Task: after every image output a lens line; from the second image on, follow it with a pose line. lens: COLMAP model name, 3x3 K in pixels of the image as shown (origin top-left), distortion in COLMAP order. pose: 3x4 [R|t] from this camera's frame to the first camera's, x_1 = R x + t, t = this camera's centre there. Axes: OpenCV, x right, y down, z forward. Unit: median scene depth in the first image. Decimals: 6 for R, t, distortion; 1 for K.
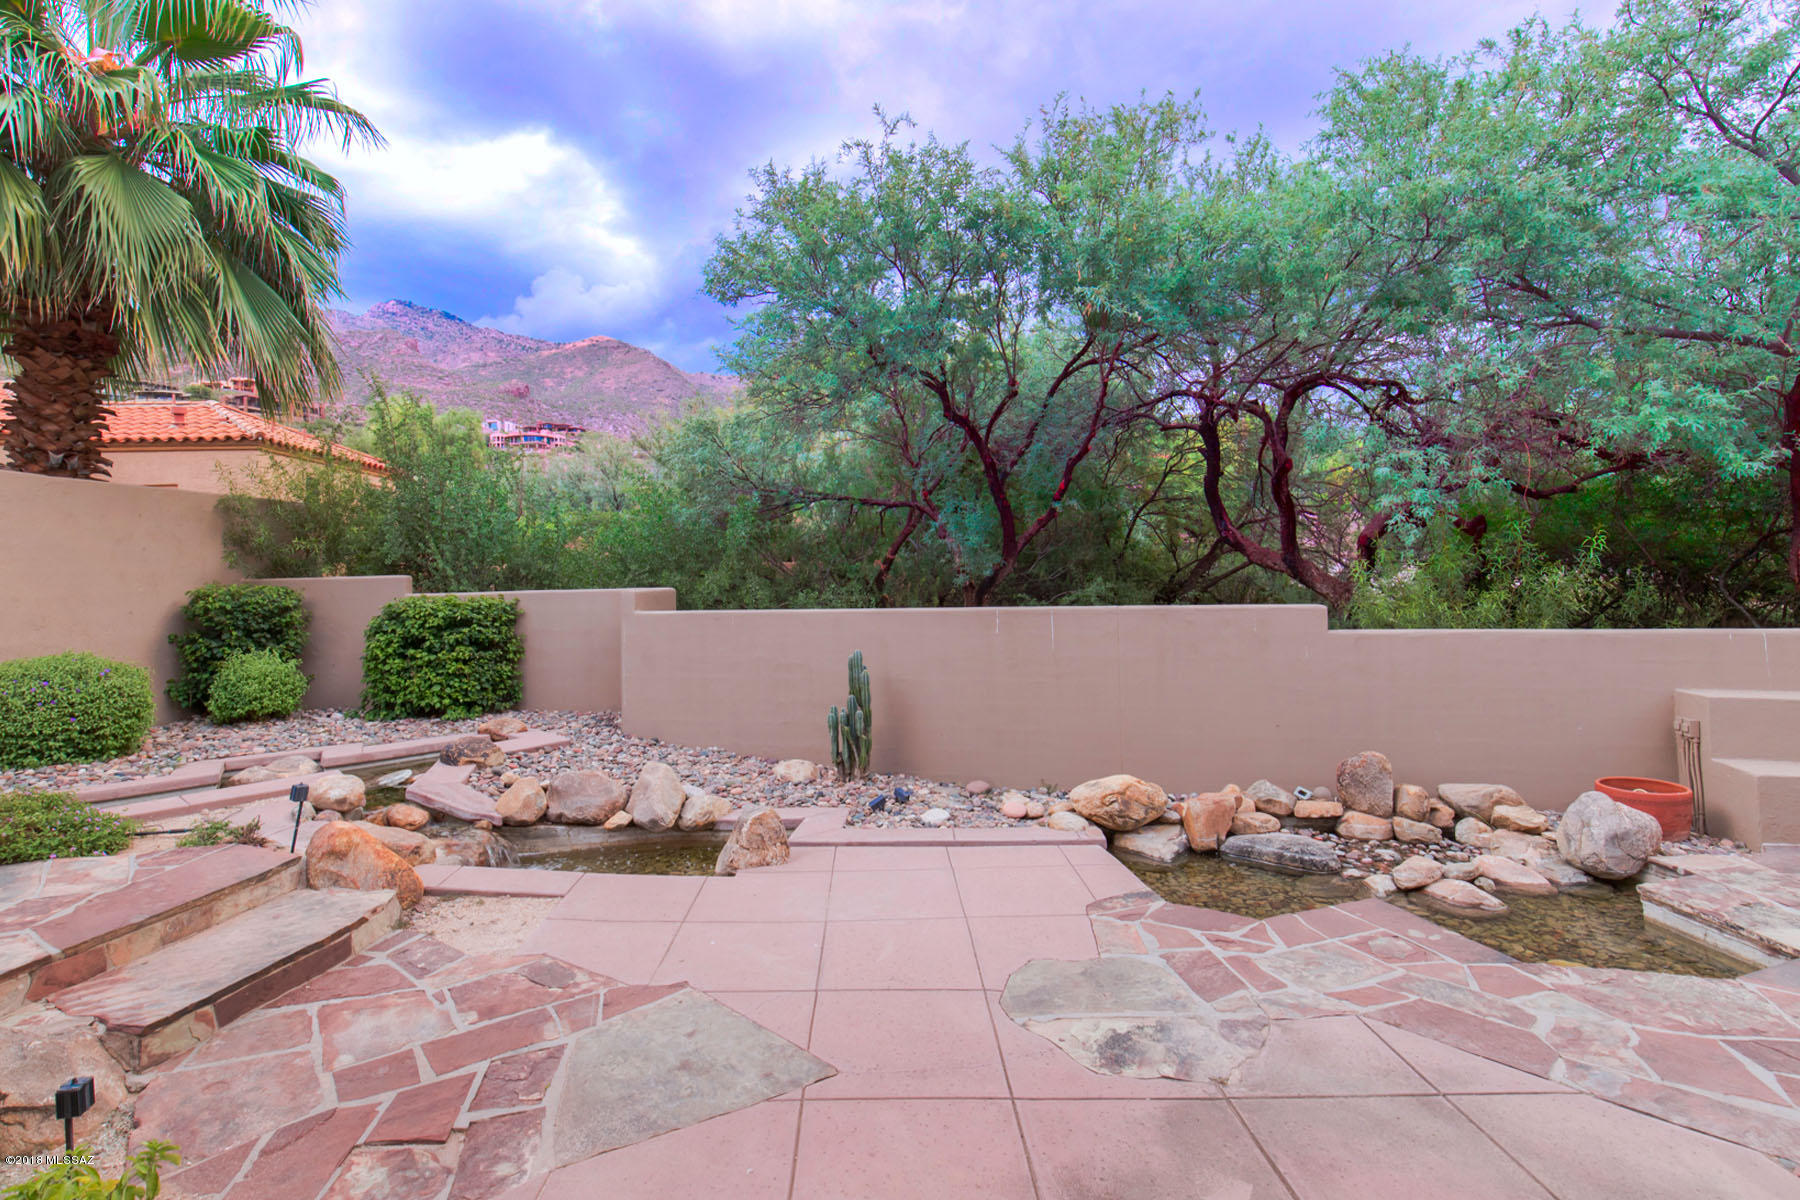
lens RADIAL K [[867.6, 0, 924.0], [0, 867.6, 546.2], [0, 0, 1]] dist [0.012701, -0.003395]
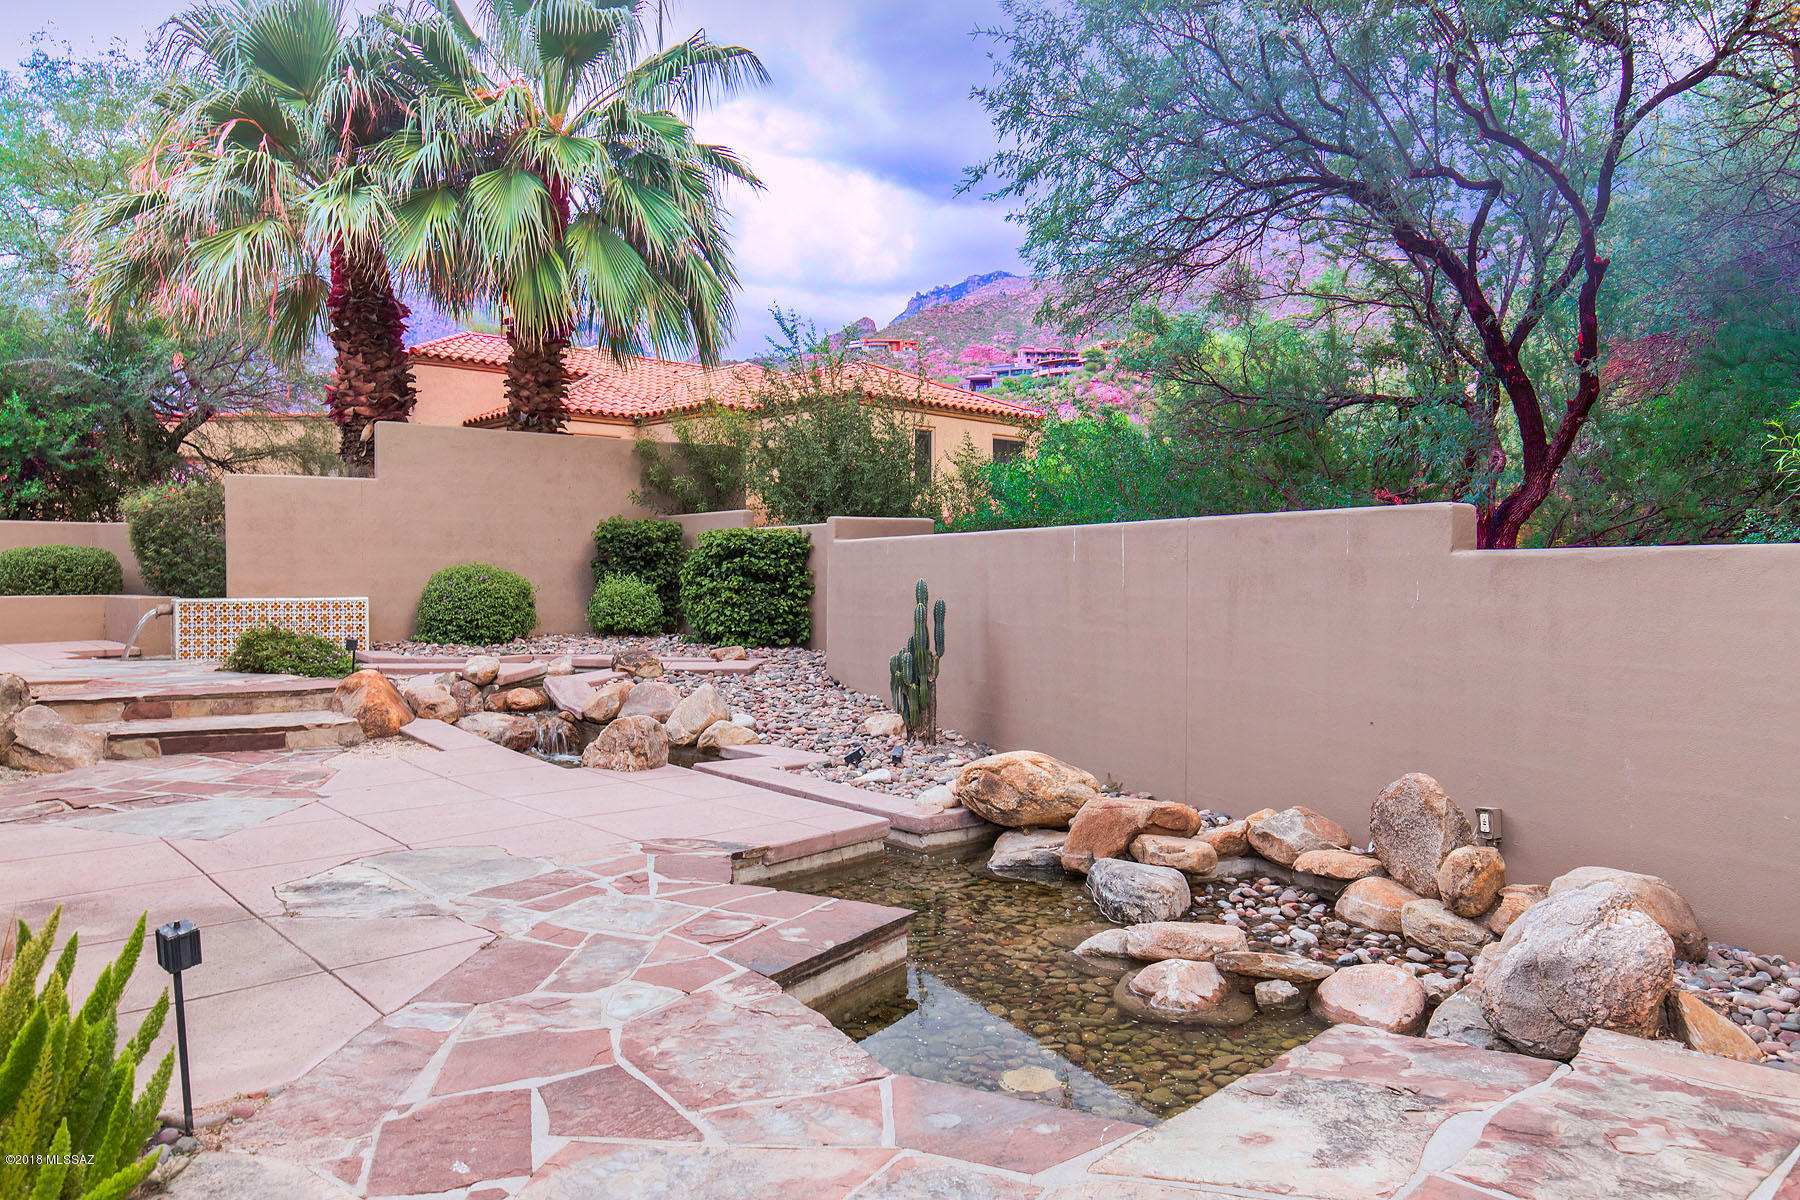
lens RADIAL K [[1226.1, 0, 900.4], [0, 1226.1, 589.3], [0, 0, 1]] dist [0.002436, -0.000702]
pose [[0.655772, 0.026447, -0.754496, 0.859402], [0.015137, 0.998725, 0.048164, 0.085733], [0.754807, -0.043006, 0.654535, 0.289121]]
